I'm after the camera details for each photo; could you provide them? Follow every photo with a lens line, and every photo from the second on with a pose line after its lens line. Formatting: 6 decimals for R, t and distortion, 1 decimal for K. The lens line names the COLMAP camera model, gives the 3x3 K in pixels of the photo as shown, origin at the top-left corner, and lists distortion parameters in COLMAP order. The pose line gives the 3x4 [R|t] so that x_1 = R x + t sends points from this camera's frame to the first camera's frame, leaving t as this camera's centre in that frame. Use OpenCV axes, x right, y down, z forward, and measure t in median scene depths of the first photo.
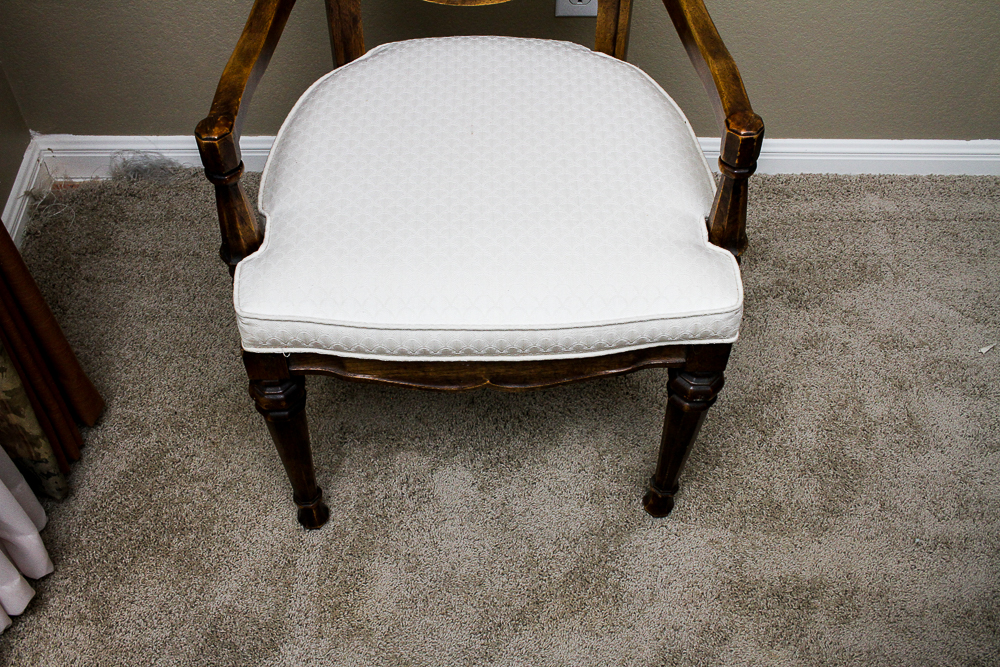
lens RADIAL K [[1133.5, 0, 492.2], [0, 1133.5, 355.5], [0, 0, 1]] dist [-0.092688, 0.000000]
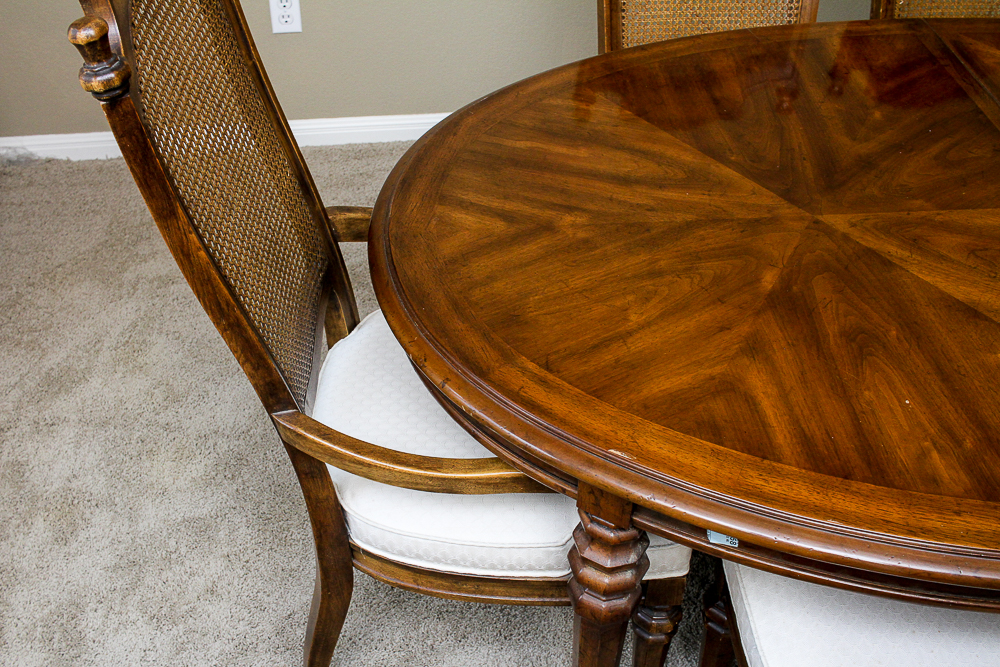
lens RADIAL K [[1133.5, 0, 503.1], [0, 1133.5, 339.4], [0, 0, 1]] dist [-0.092688, 0.000000]
pose [[0.993534, -0.070239, 0.089200, 0.236258], [0.087469, 0.974433, -0.206952, 0.543754], [-0.072383, 0.213416, 0.974276, -0.548308]]
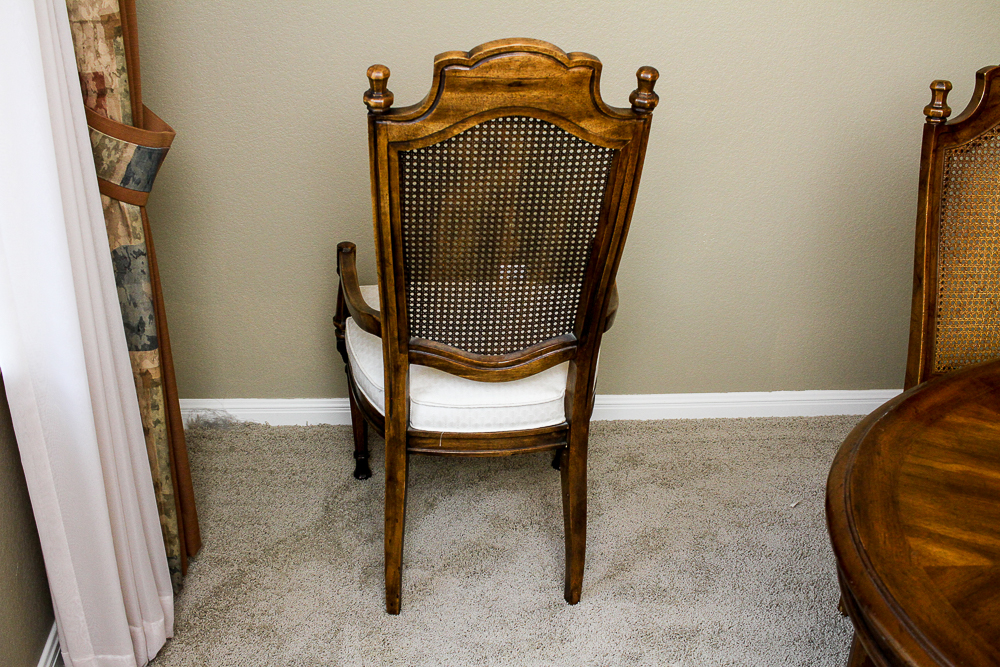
lens RADIAL K [[1133.5, 0, 498.6], [0, 1133.5, 339.7], [0, 0, 1]] dist [-0.092688, 0.000000]
pose [[0.995116, -0.011654, 0.098026, -0.109997], [0.051153, 0.910163, -0.411080, 0.442696], [-0.084429, 0.414087, 0.906313, -0.481801]]
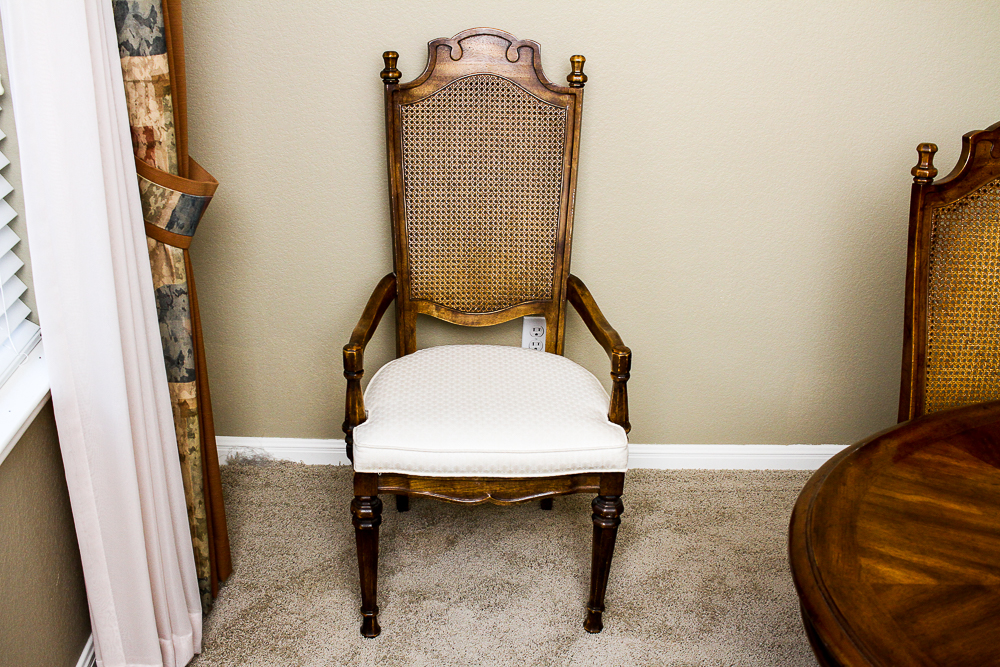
lens RADIAL K [[1133.5, 0, 495.2], [0, 1133.5, 336.4], [0, 0, 1]] dist [-0.092688, 0.000000]
pose [[0.998999, 0.015102, 0.042117, -0.059782], [0.006387, 0.883536, -0.468319, 0.511827], [-0.044284, 0.468119, 0.882555, -0.554728]]
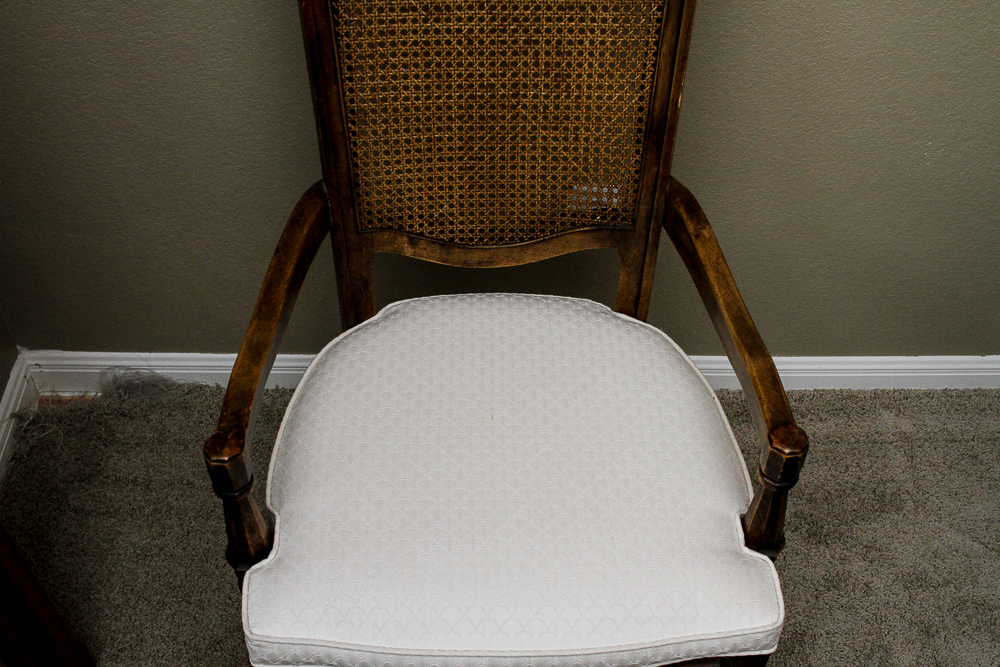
lens RADIAL K [[1133.5, 0, 491.5], [0, 1133.5, 350.7], [0, 0, 1]] dist [-0.092688, 0.000000]
pose [[0.999780, 0.000734, 0.020982, -0.032644], [0.001031, 0.996467, -0.083974, -0.146788], [-0.020970, 0.083977, 0.996247, 0.040160]]
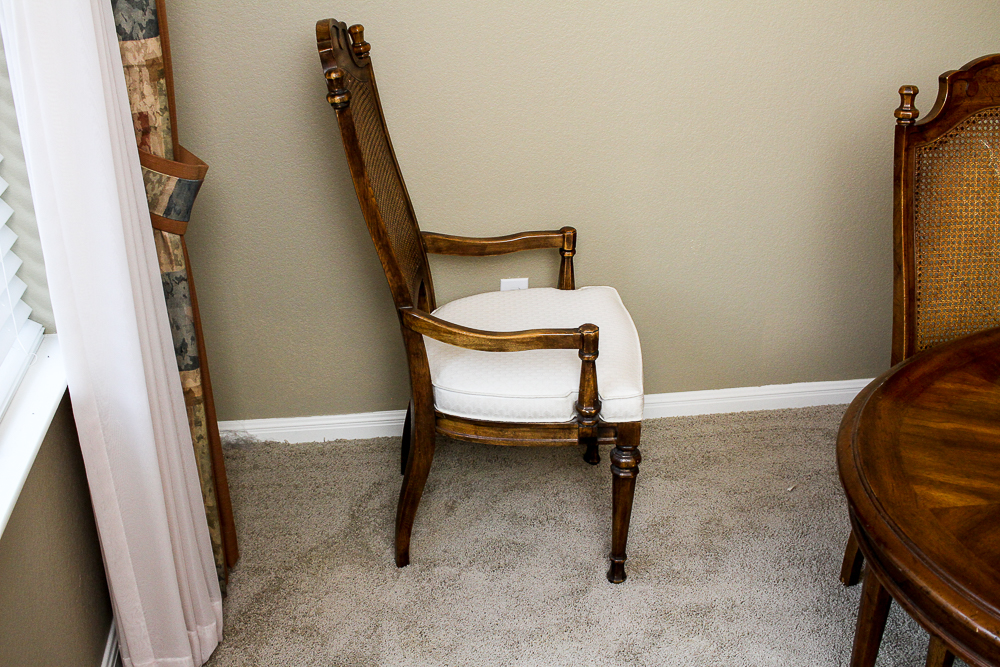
lens RADIAL K [[1133.5, 0, 501.2], [0, 1133.5, 336.8], [0, 0, 1]] dist [-0.092688, 0.000000]
pose [[0.989488, -0.060821, 0.131204, -0.186614], [0.112377, 0.894416, -0.432888, 0.507455], [-0.091022, 0.443082, 0.891849, -0.558253]]
